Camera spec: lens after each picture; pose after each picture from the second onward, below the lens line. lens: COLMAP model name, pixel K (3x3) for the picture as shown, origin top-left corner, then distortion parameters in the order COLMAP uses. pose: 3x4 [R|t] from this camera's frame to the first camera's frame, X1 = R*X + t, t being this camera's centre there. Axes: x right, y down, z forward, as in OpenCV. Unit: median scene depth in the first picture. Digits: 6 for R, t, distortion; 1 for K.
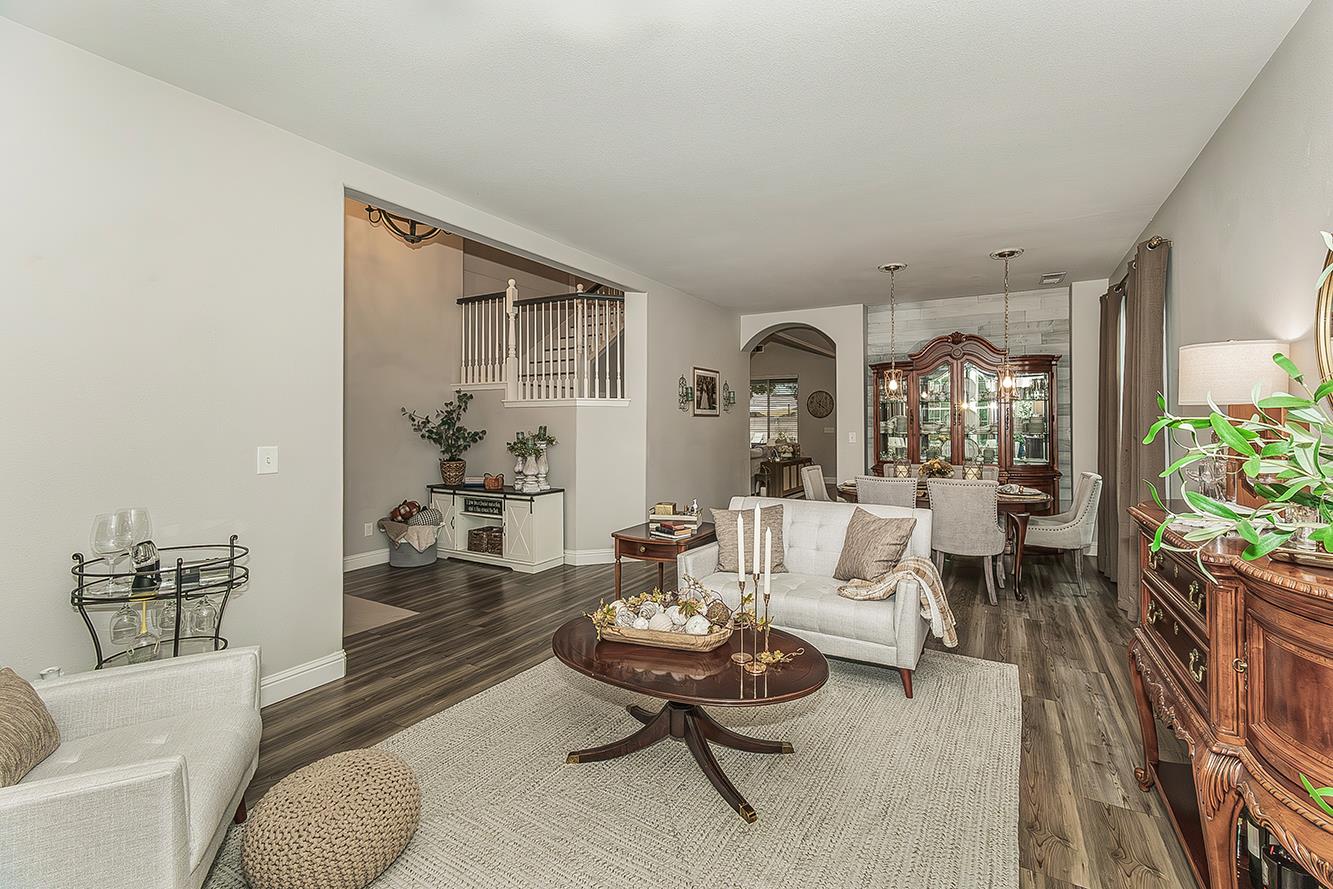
lens RADIAL K [[560.8, 0, 720.6], [0, 560.8, 424.1], [0, 0, 1]] dist [0.004762, -0.001365]
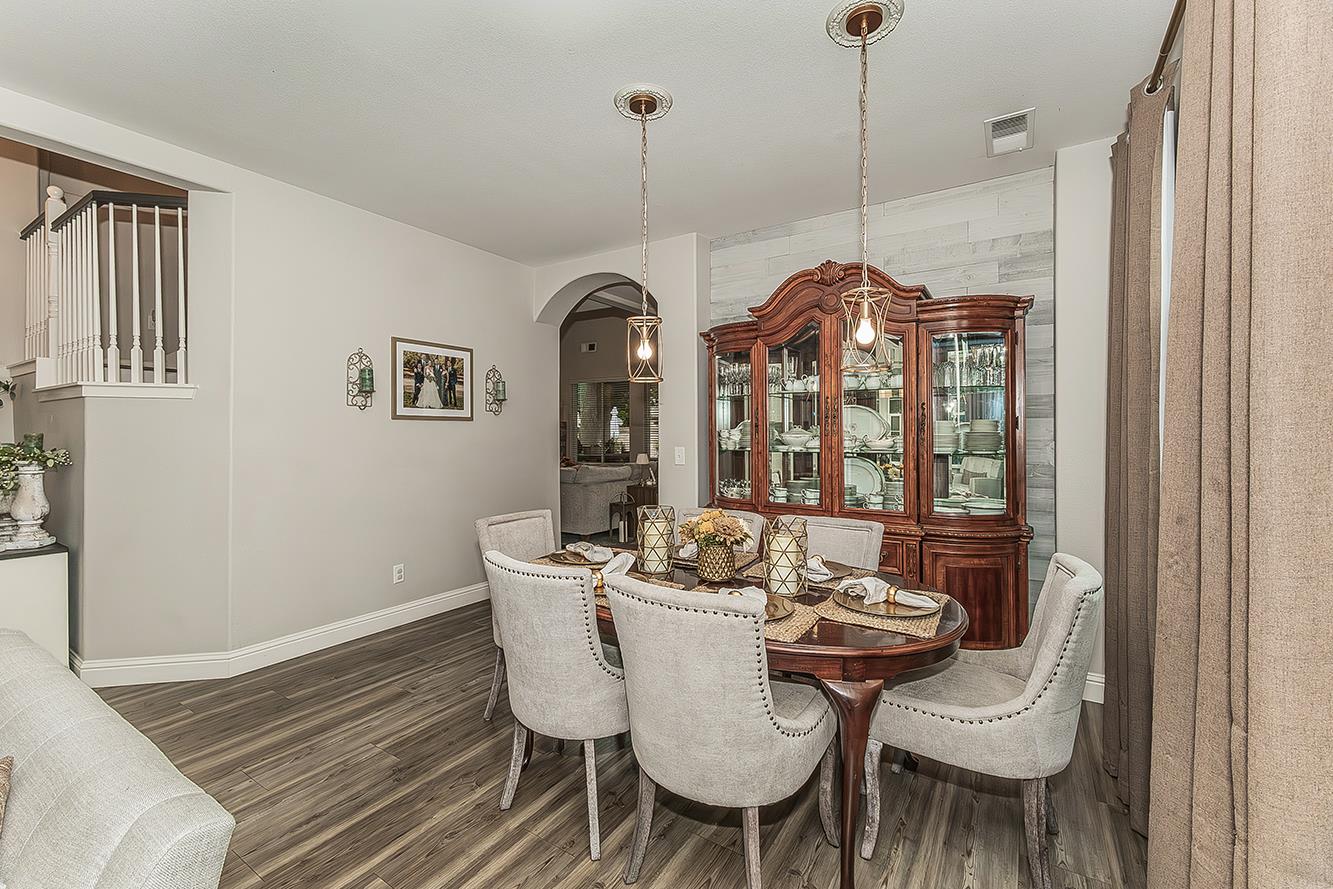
lens RADIAL K [[560.8, 0, 663.4], [0, 560.8, 439.1], [0, 0, 1]] dist [0.004762, -0.001365]
pose [[0.995200, 0.004988, -0.097739, 0.318049], [-0.004596, 0.999980, 0.004228, 0.003729], [0.097758, -0.003758, 0.995203, 0.453319]]
